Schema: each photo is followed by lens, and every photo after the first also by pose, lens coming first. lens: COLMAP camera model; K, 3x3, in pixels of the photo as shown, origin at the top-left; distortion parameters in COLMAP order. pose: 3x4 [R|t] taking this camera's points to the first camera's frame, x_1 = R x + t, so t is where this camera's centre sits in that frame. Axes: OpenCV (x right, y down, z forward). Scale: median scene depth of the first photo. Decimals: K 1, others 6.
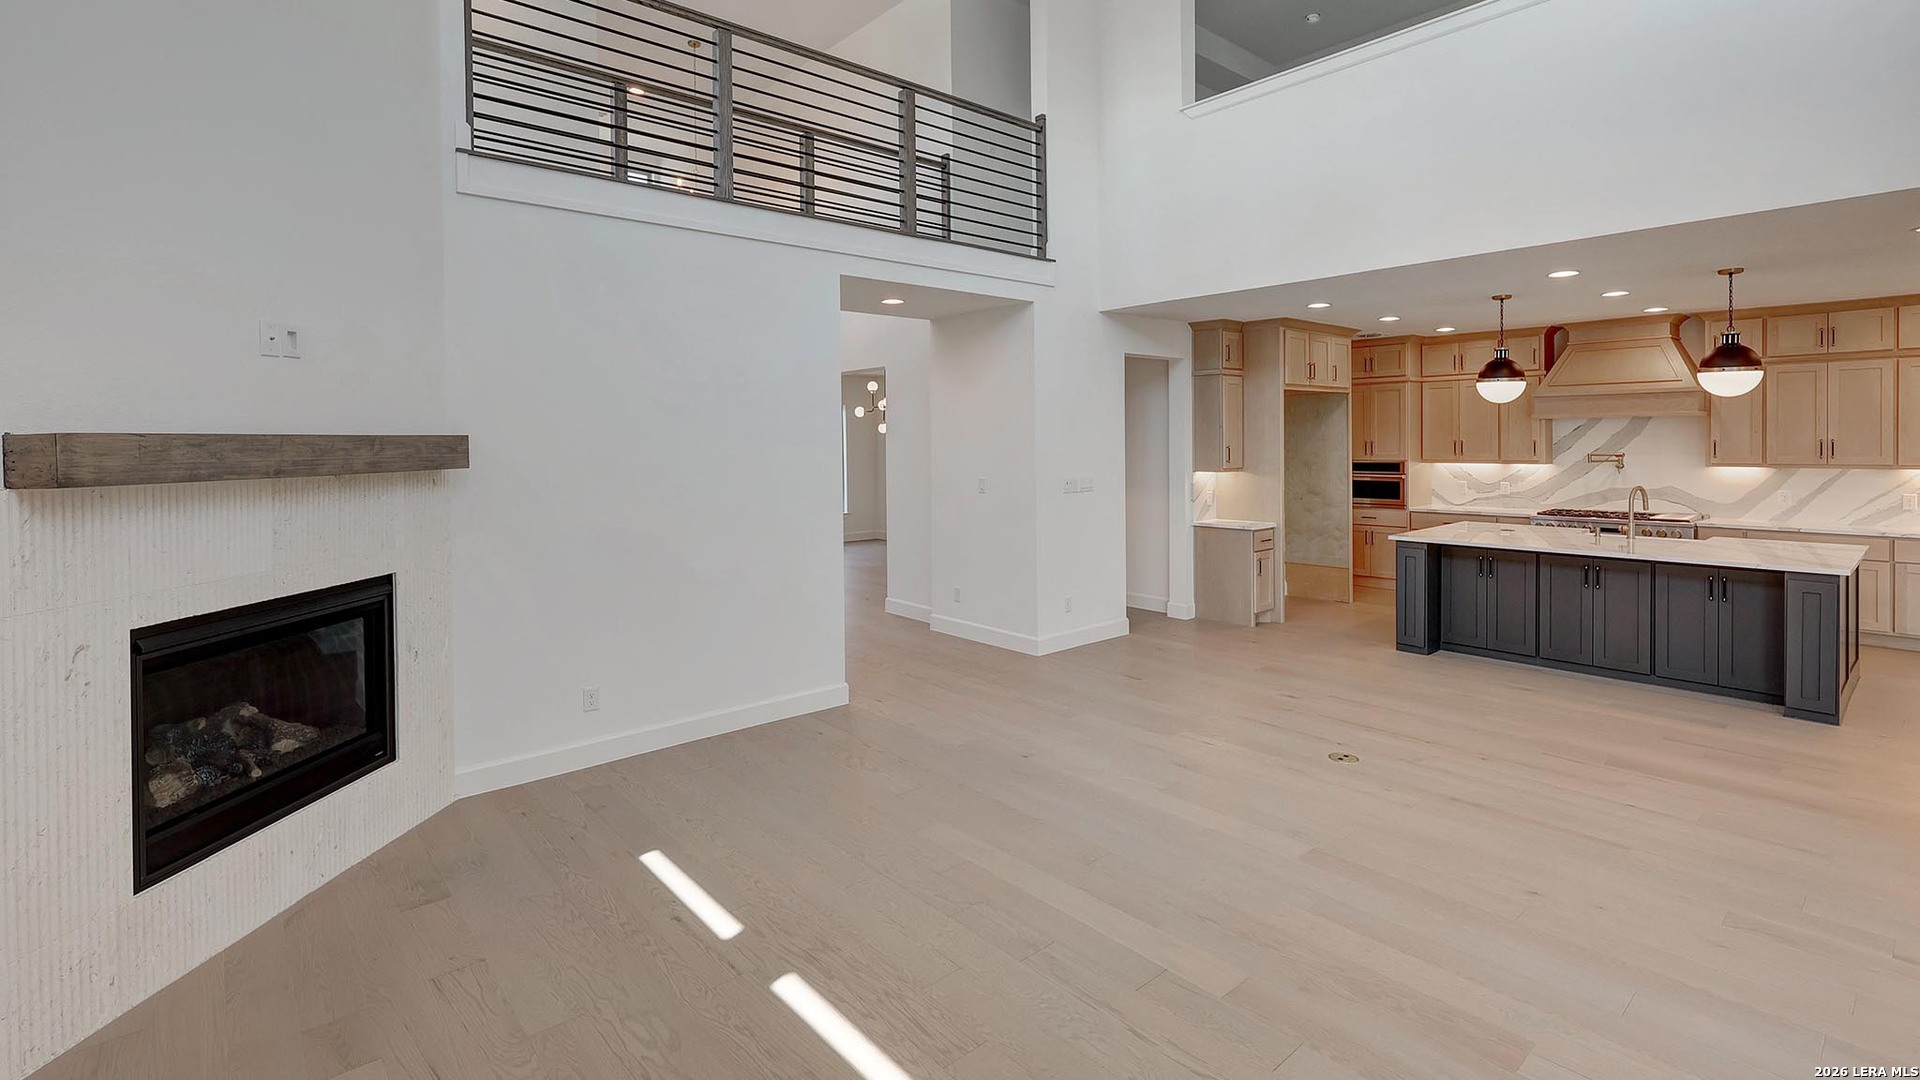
lens RADIAL K [[865.6, 0, 956.7], [0, 865.6, 455.1], [0, 0, 1]] dist [0.000179, -0.000160]
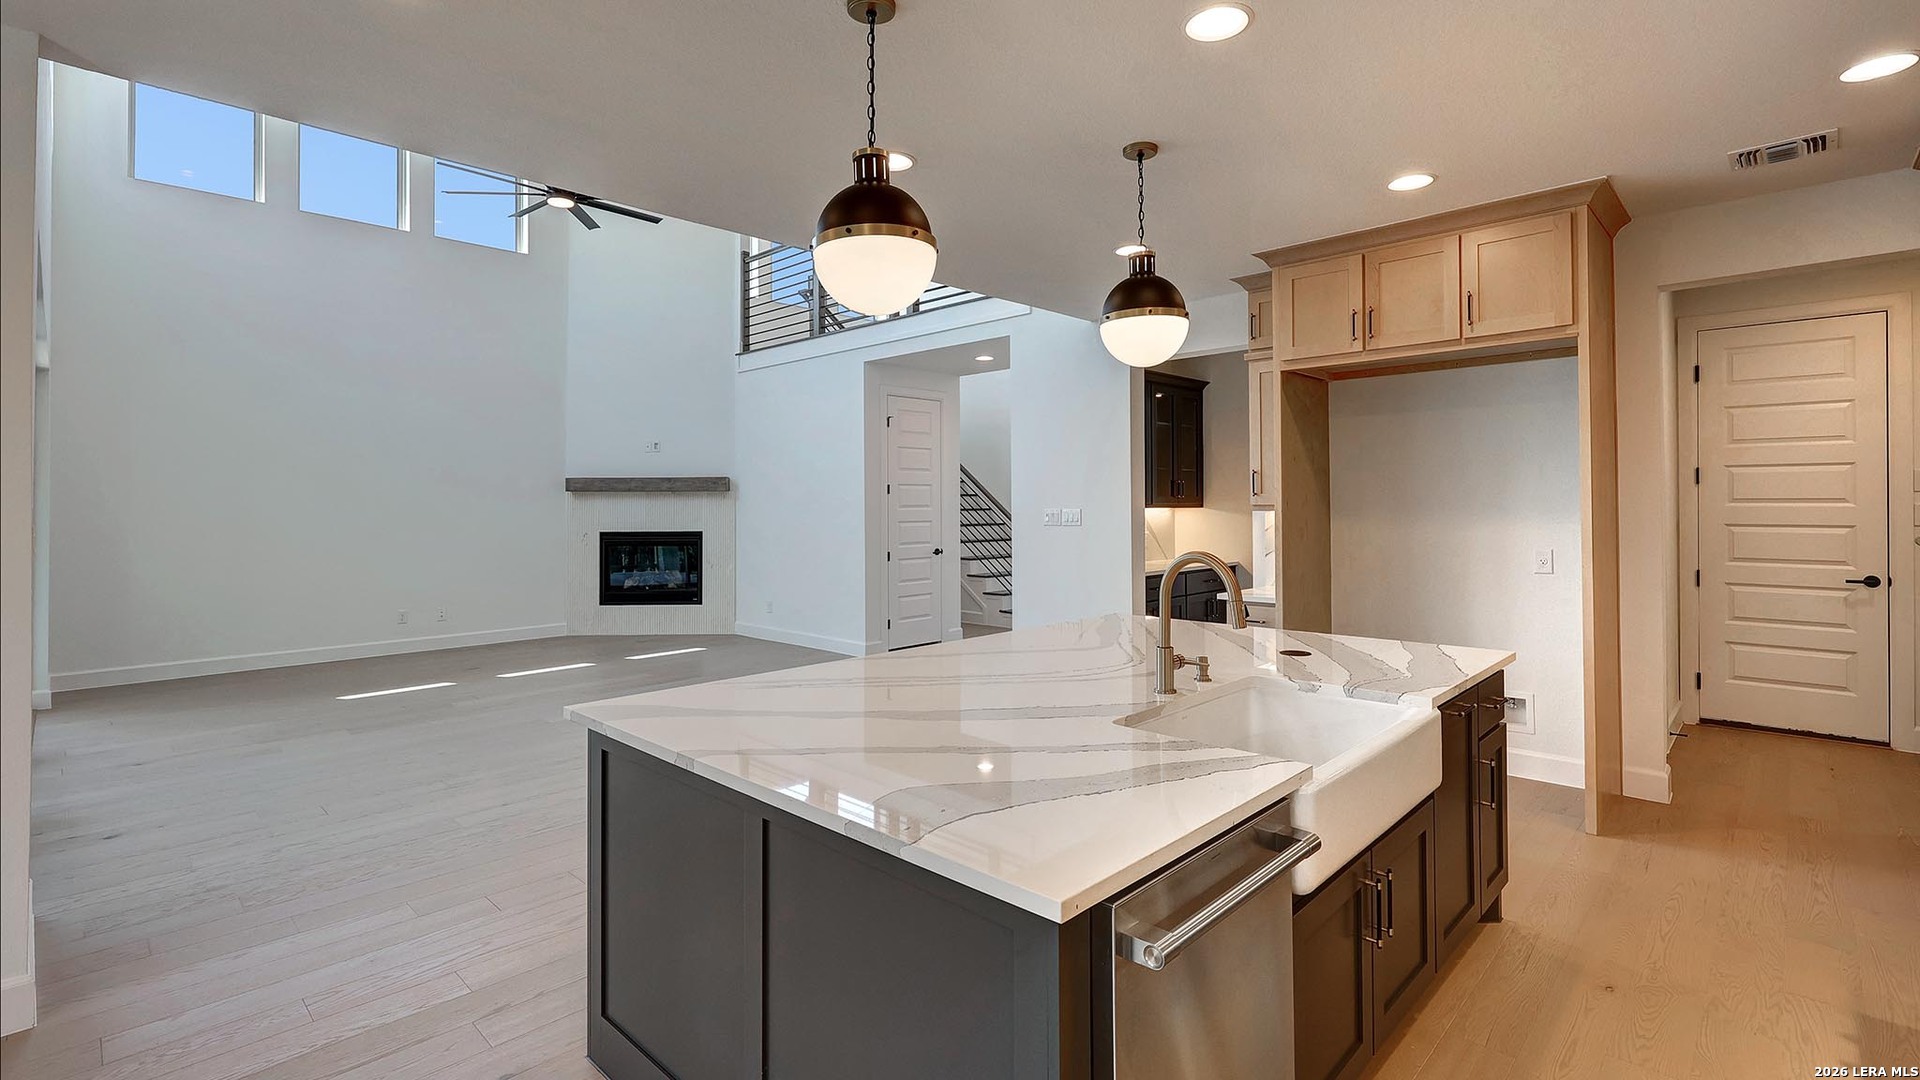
lens RADIAL K [[857.1, 0, 959.0], [0, 857.1, 496.7], [0, 0, 1]] dist [0.000301, -0.000053]
pose [[0.091931, -0.000633, -0.995765, 2.168599], [-0.012716, 0.999918, -0.001810, 0.031465], [0.995684, 0.012828, 0.091916, 1.690814]]
